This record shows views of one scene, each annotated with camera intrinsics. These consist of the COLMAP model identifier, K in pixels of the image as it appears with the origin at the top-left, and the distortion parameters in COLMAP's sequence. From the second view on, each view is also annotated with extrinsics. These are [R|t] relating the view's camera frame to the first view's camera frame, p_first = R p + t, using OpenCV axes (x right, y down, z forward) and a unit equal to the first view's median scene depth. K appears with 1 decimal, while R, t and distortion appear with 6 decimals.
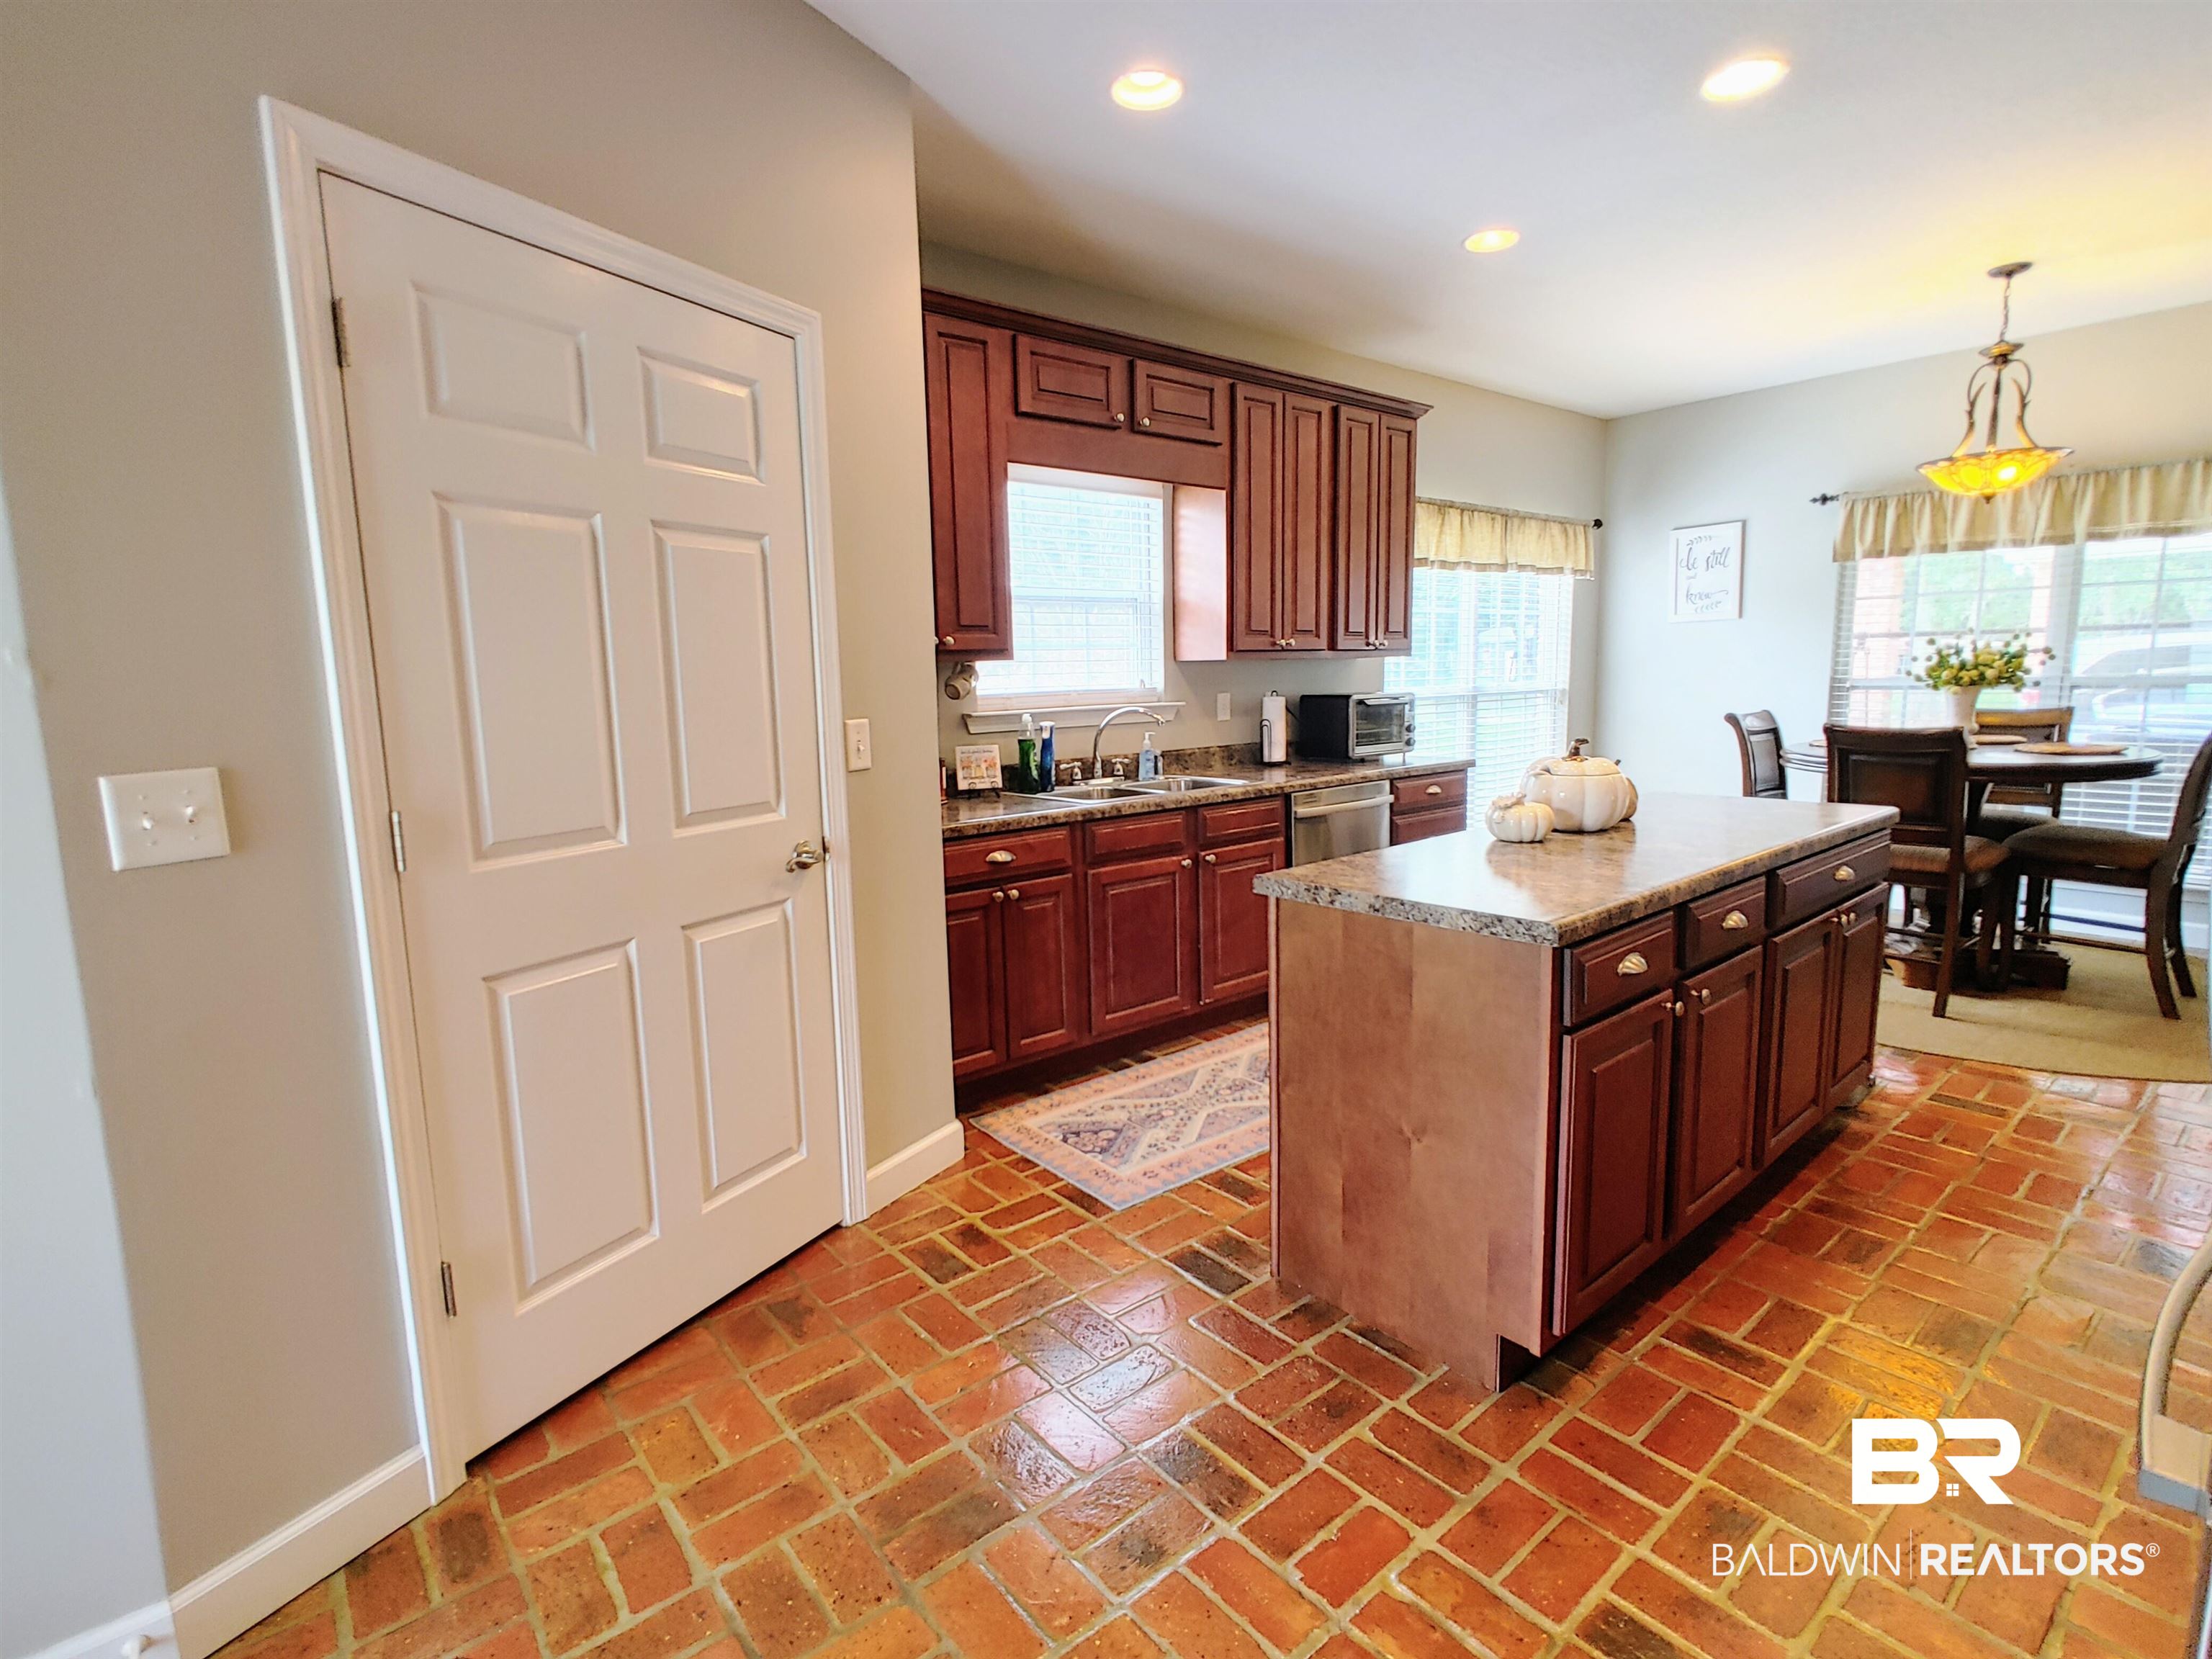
lens RADIAL K [[1065.3, 0, 1116.7], [0, 1065.3, 824.4], [0, 0, 1]] dist [-0.009097, 0.002486]
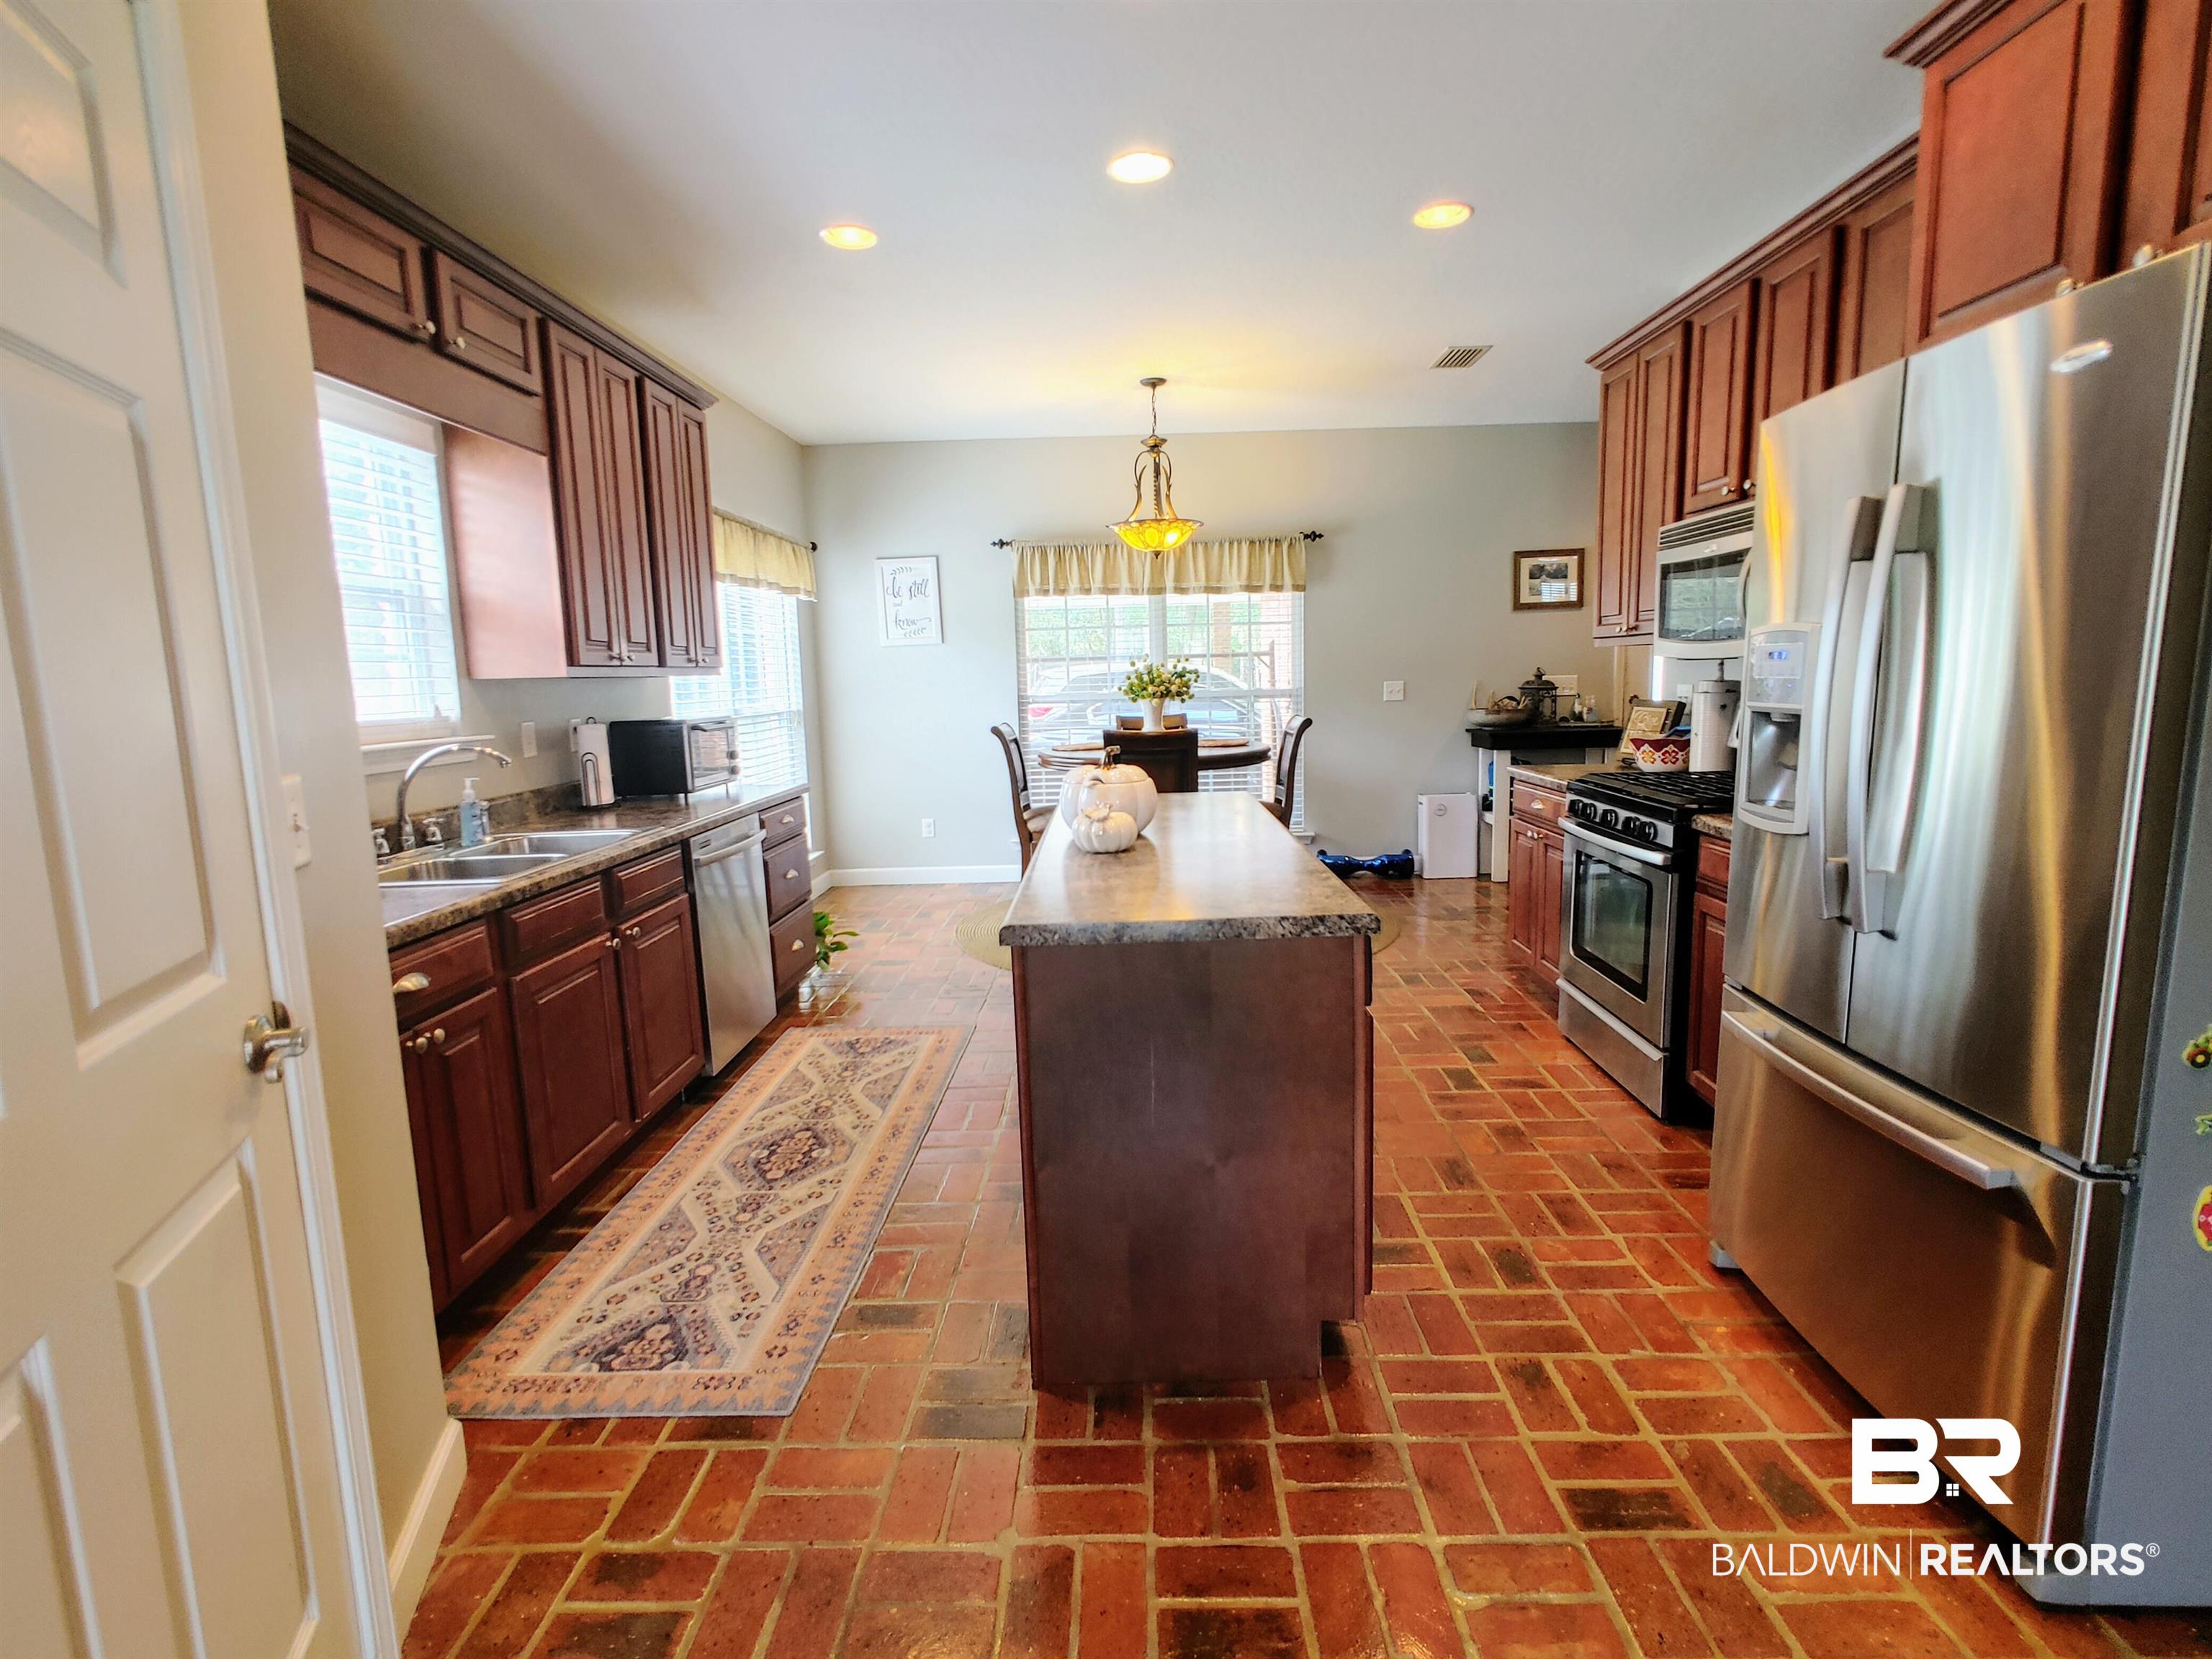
lens RADIAL K [[1065.3, 0, 1113.4], [0, 1065.3, 825.9], [0, 0, 1]] dist [-0.009097, 0.002486]
pose [[0.651619, -0.101709, 0.751697, -0.255913], [0.119256, 0.992383, 0.030897, -0.026699], [-0.749114, 0.069511, 0.658784, 0.225890]]
